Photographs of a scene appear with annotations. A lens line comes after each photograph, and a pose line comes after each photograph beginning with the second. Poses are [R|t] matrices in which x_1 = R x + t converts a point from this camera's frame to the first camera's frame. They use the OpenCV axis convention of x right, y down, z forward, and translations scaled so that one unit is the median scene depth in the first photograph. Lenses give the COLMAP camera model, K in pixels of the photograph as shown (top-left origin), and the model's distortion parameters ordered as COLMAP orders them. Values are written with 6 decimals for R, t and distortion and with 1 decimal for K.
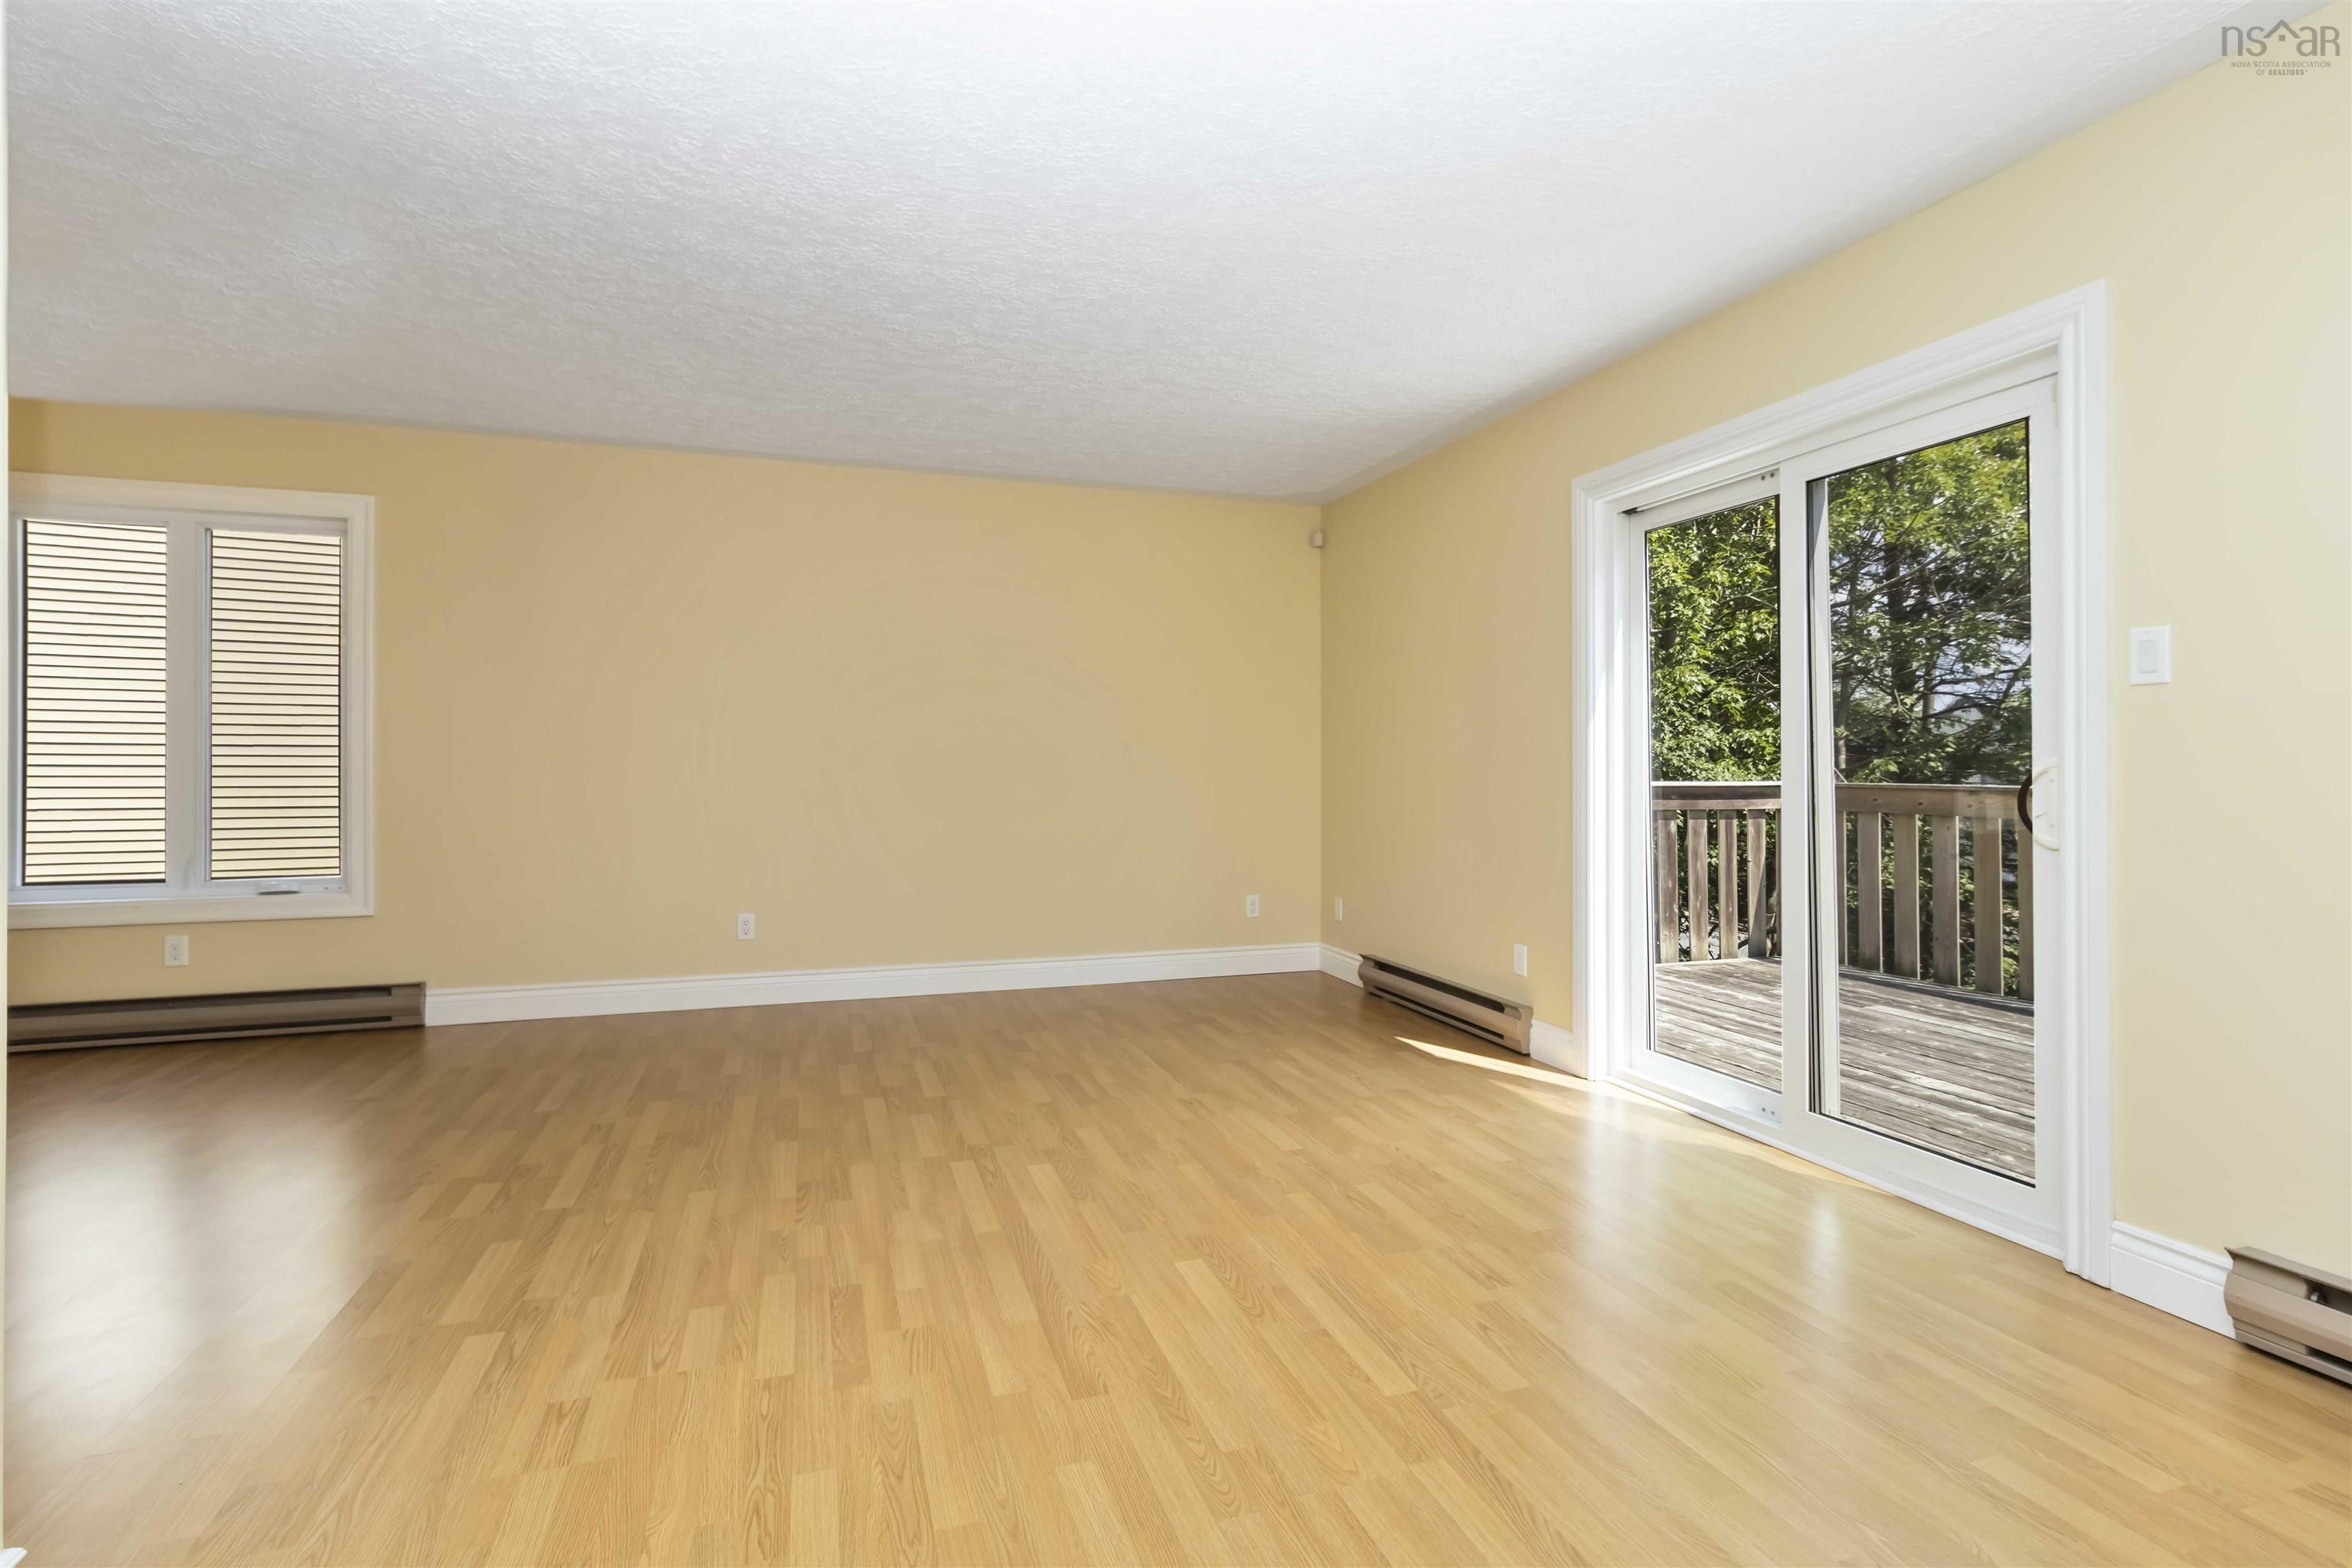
lens RADIAL K [[1092.3, 0, 1159.1], [0, 1092.3, 758.9], [0, 0, 1]] dist [0.002337, -0.000556]
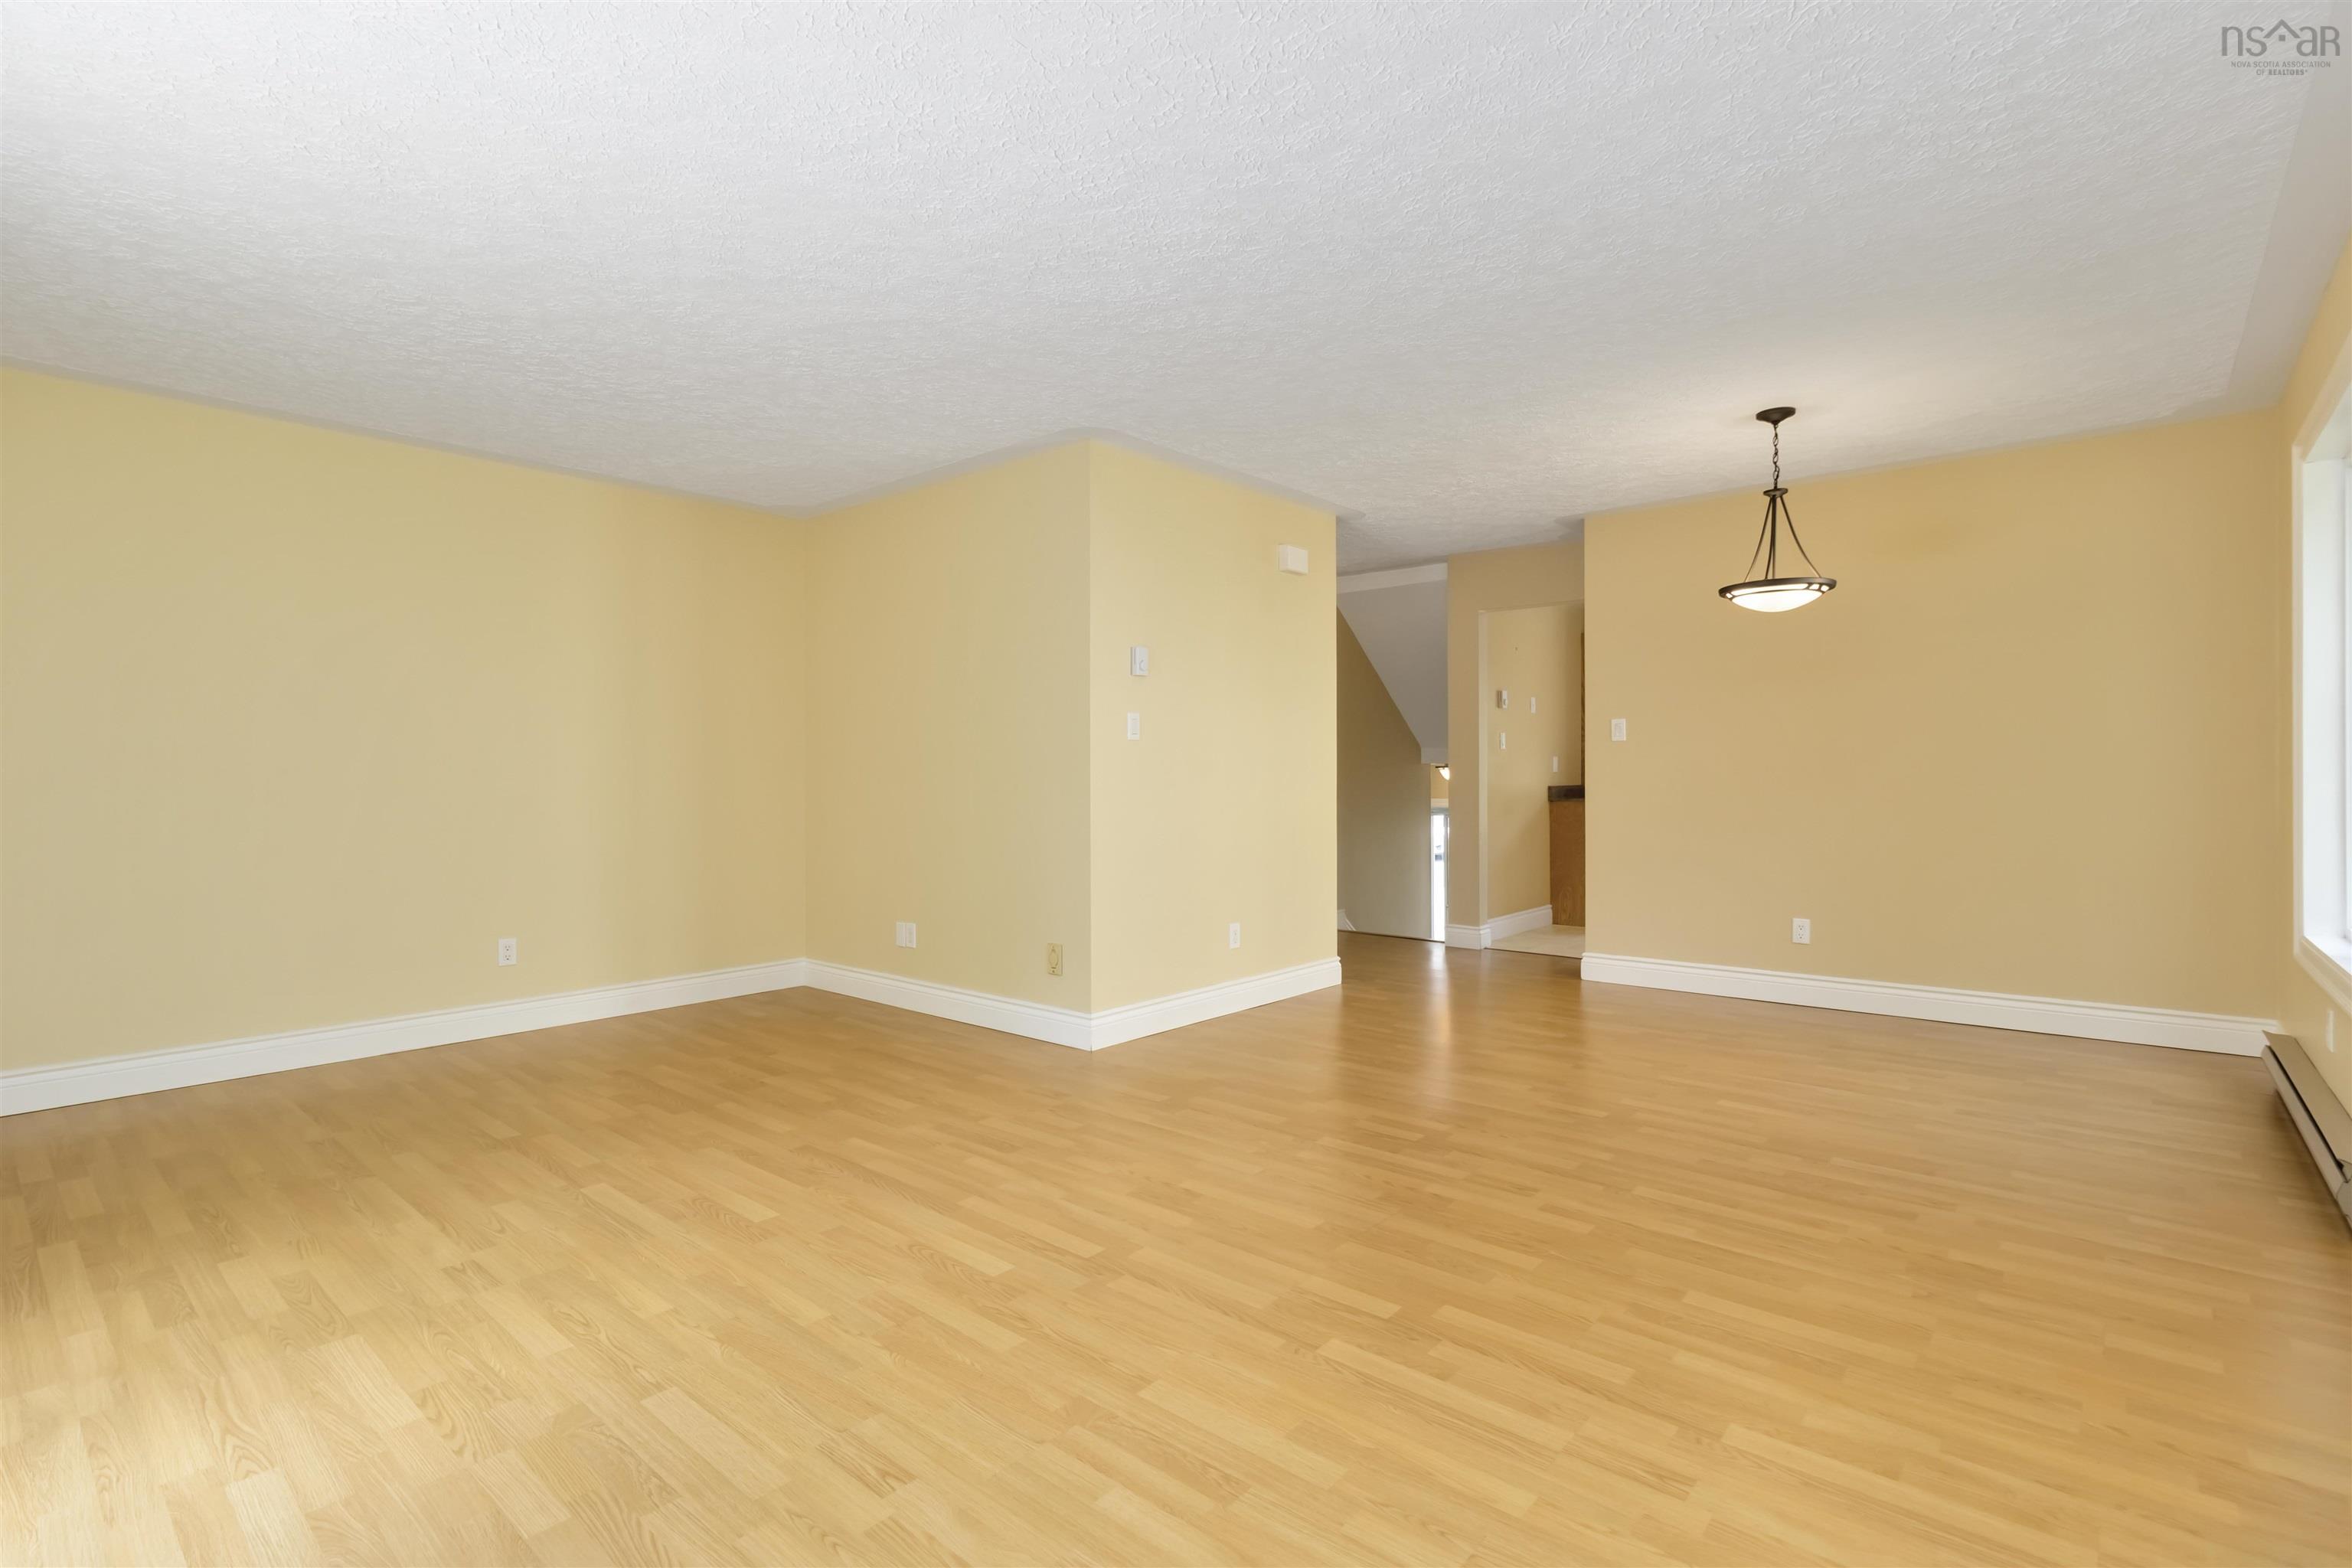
lens RADIAL K [[1092.3, 0, 1166.0], [0, 1092.3, 777.2], [0, 0, 1]] dist [0.002337, -0.000556]
pose [[-0.860121, 0.001470, -0.510088, 0.190819], [0.006729, 0.999942, -0.008465, 0.011160], [0.510046, -0.010713, -0.860080, 1.679481]]
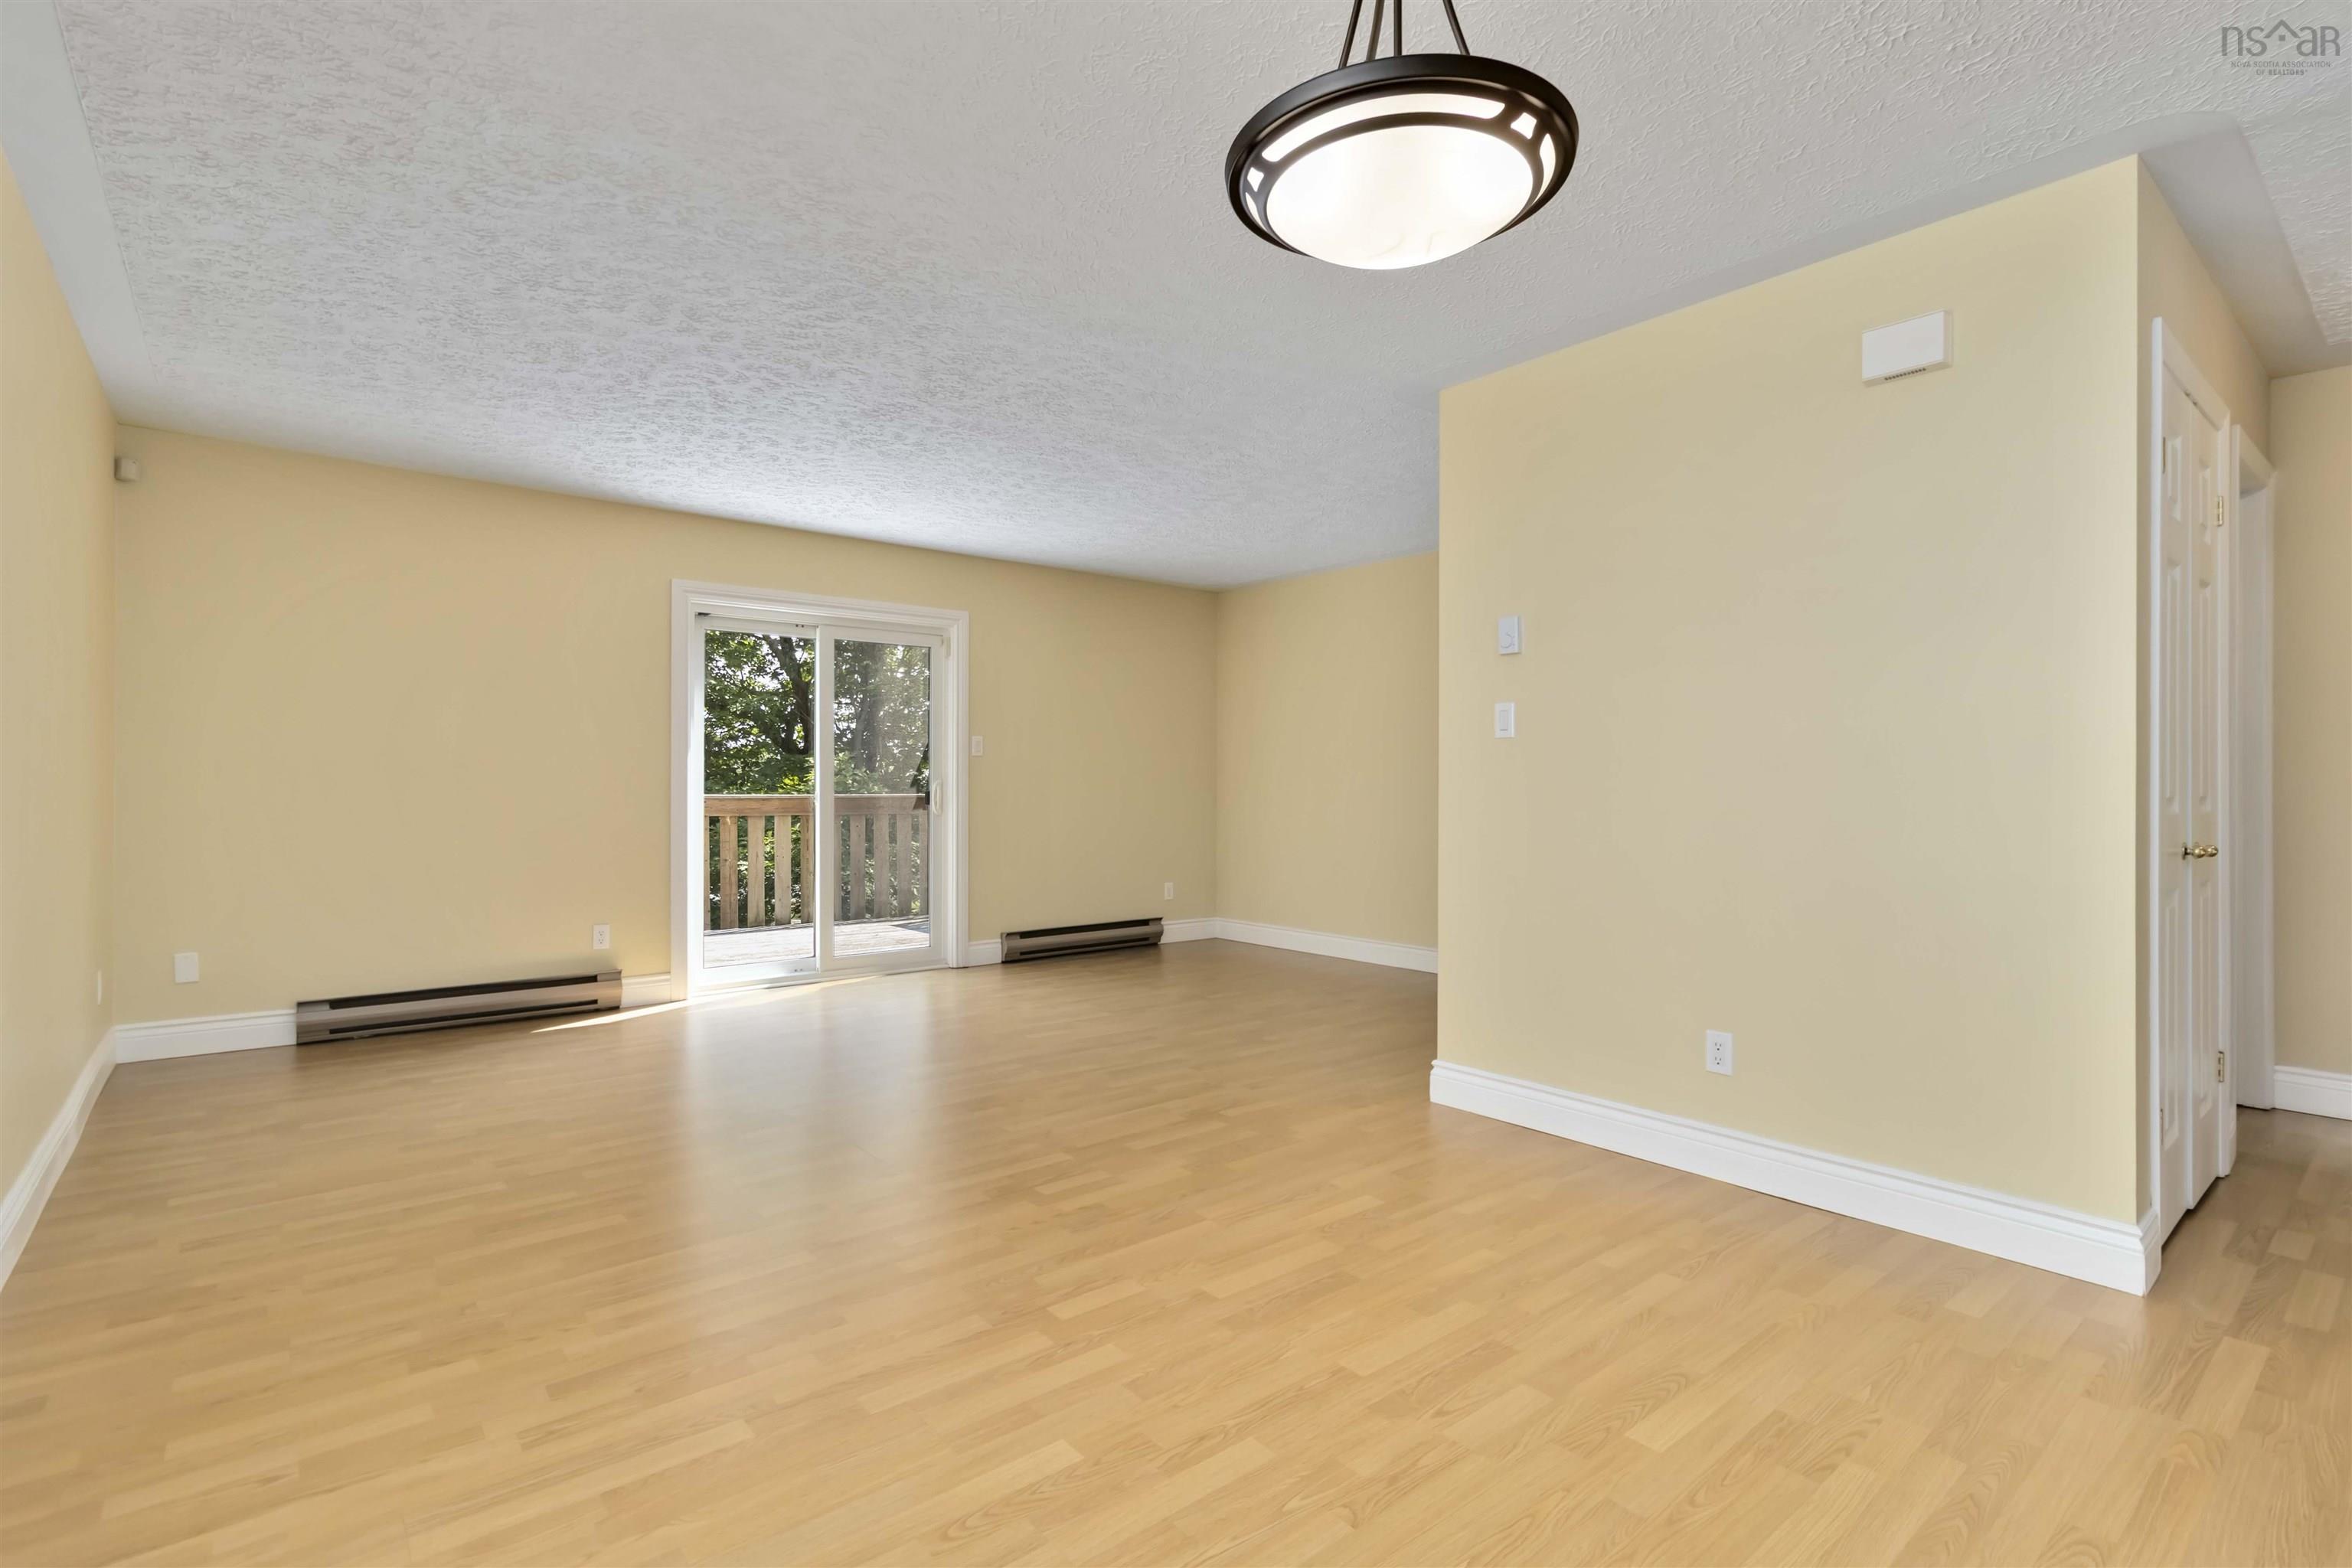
lens RADIAL K [[1092.3, 0, 1178.9], [0, 1092.3, 794.5], [0, 0, 1]] dist [0.002337, -0.000556]
pose [[-0.373127, -0.011595, 0.927708, -1.460077], [-0.011902, 0.999899, 0.007710, 0.001186], [-0.927704, -0.008164, -0.373228, 1.141824]]
